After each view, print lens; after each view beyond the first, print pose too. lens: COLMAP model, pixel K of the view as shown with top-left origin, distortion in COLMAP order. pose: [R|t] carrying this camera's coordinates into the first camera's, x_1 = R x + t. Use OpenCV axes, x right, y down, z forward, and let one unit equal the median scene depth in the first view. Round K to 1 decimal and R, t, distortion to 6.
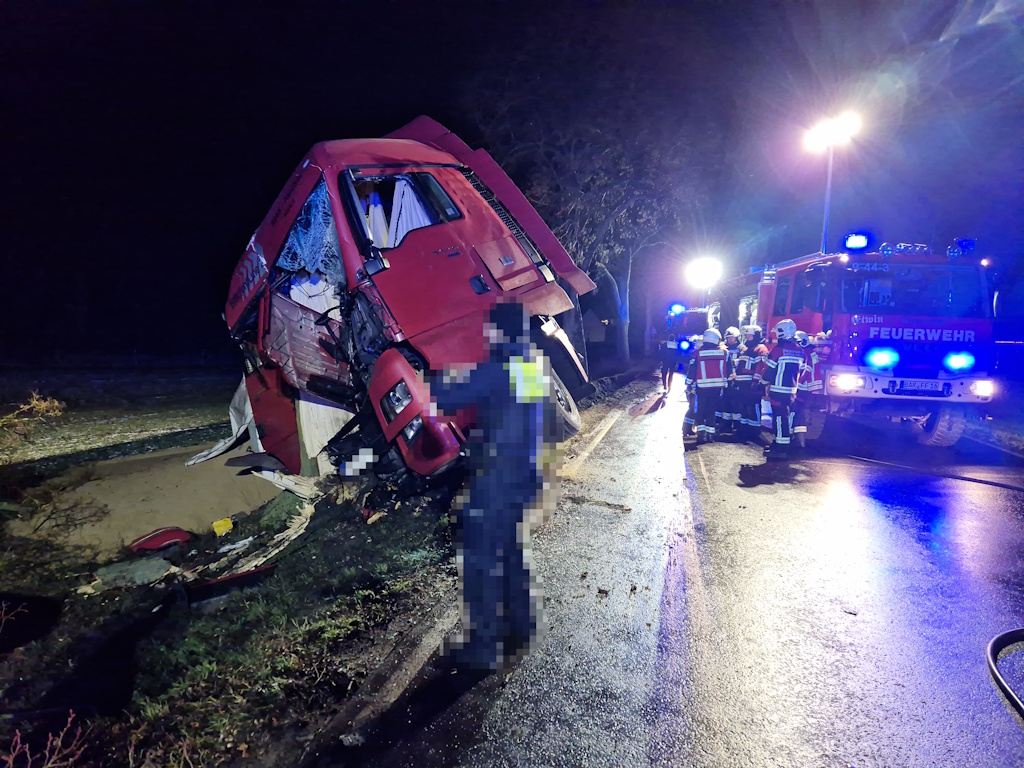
lens RADIAL K [[688.4, 0, 515.4], [0, 688.4, 388.8], [0, 0, 1]] dist [0.032524, 0.001218]
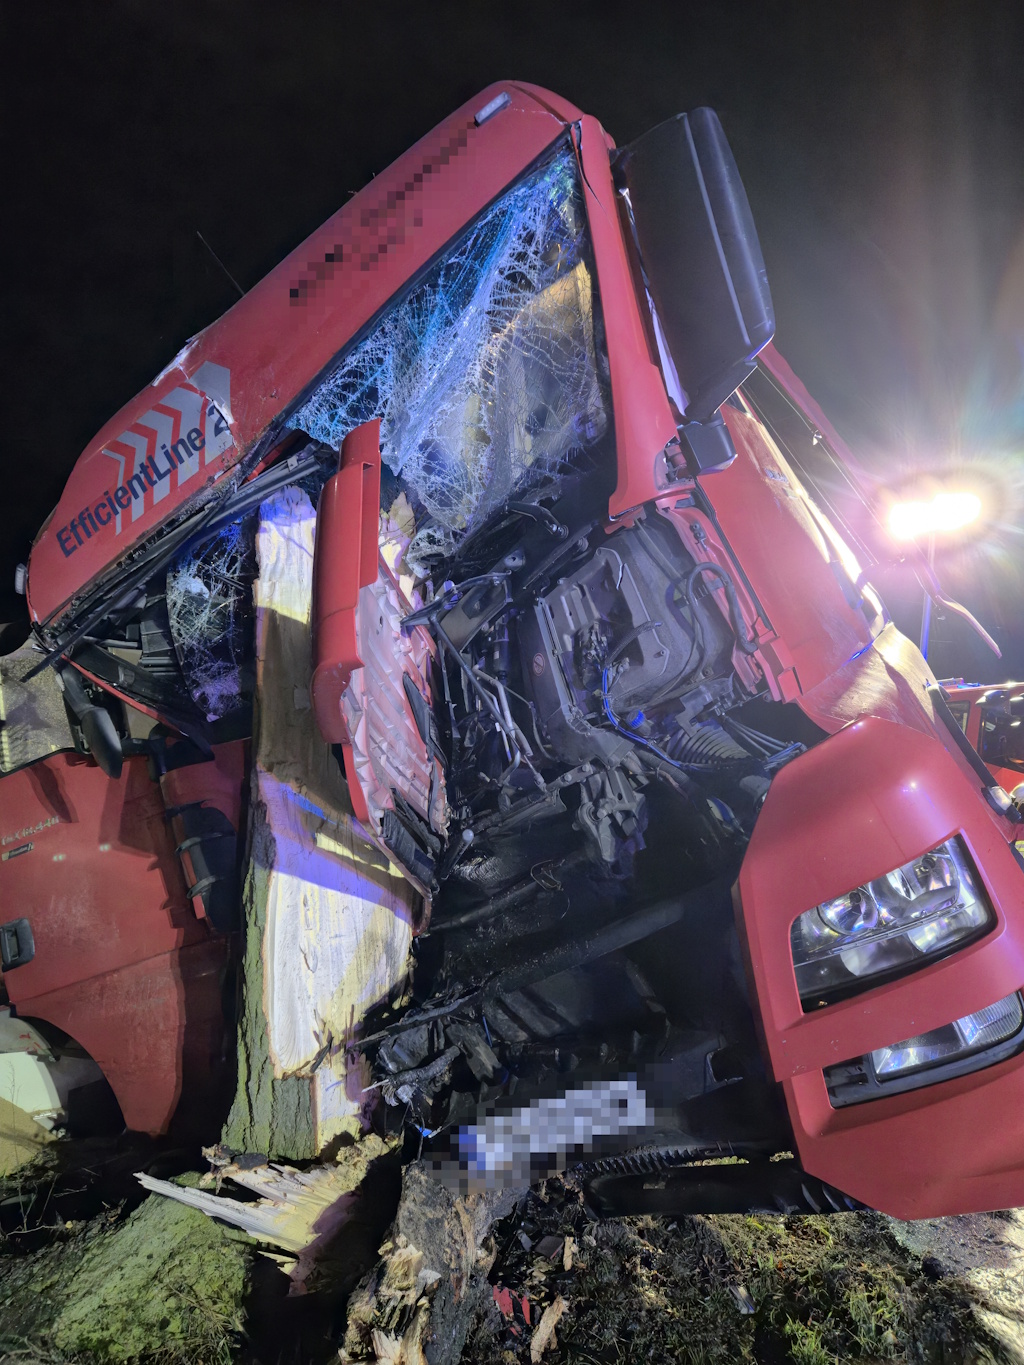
lens RADIAL K [[917.7, 0, 510.0], [0, 917.7, 673.7], [0, 0, 1]] dist [0.032524, 0.001218]
pose [[0.951212, 0.113654, 0.286843, -0.340512], [-0.059275, 0.979680, -0.191609, 0.002693], [-0.302791, 0.165258, 0.938620, 0.575166]]
